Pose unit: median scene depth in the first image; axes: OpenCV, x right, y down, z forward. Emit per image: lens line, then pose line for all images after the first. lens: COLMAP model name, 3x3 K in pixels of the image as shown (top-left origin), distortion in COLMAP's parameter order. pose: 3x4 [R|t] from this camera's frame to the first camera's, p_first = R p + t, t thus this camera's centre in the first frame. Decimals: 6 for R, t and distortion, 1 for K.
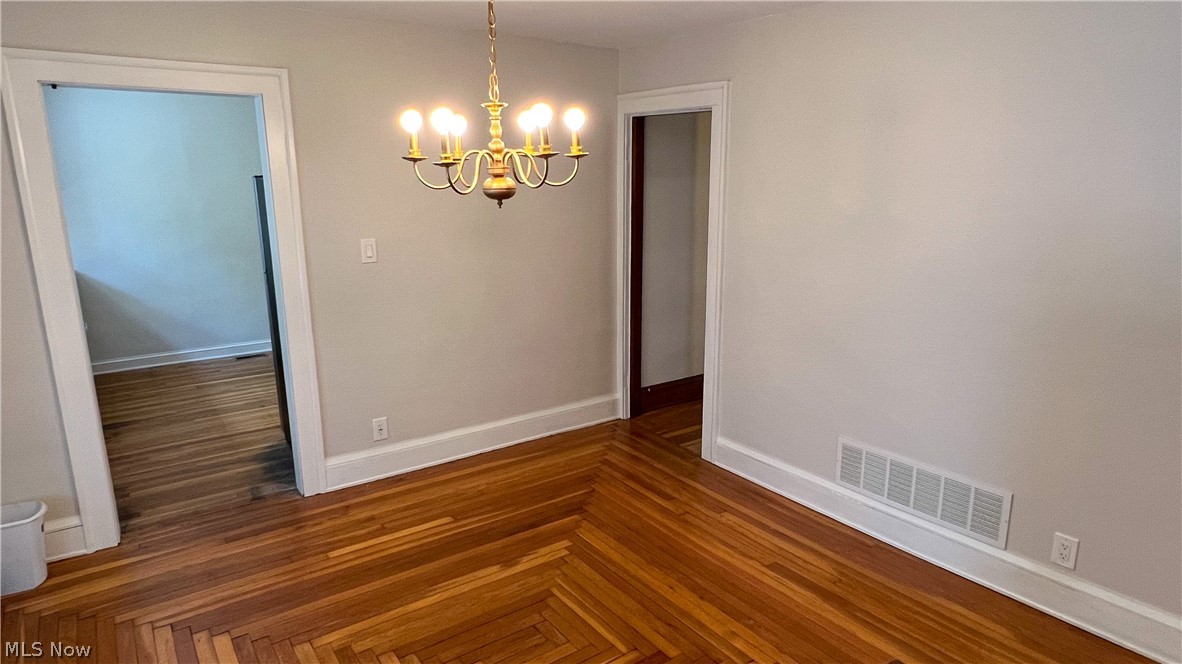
lens RADIAL K [[688.0, 0, 582.6], [0, 688.0, 335.7], [0, 0, 1]] dist [0.003241, -0.003223]
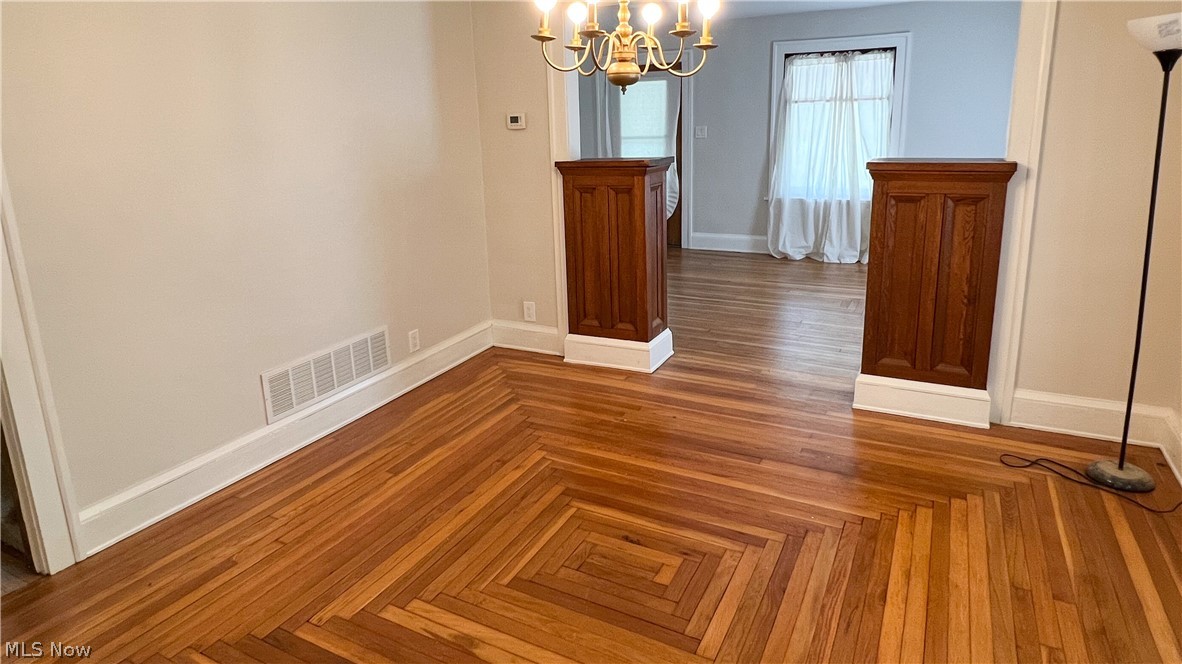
lens RADIAL K [[688.0, 0, 586.7], [0, 688.0, 280.0], [0, 0, 1]] dist [0.003241, -0.003223]
pose [[-0.452061, -0.184598, 0.872676, -0.696708], [0.232306, 0.920224, 0.314995, -0.183663], [-0.861205, 0.345125, -0.373114, 1.048515]]
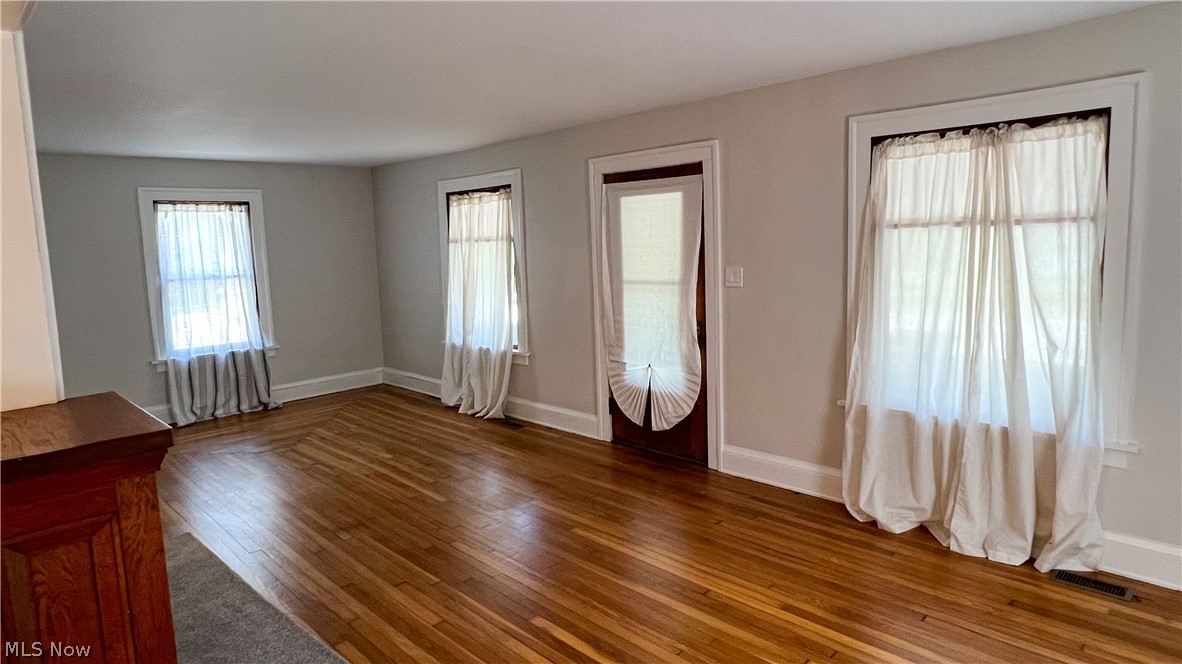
lens RADIAL K [[688.0, 0, 586.0], [0, 688.0, 320.0], [0, 0, 1]] dist [0.003241, -0.003223]
pose [[-0.173444, -0.101384, 0.979611, -0.505403], [0.257545, 0.955404, 0.144478, -0.133706], [-0.950572, 0.277353, -0.139598, 0.792131]]
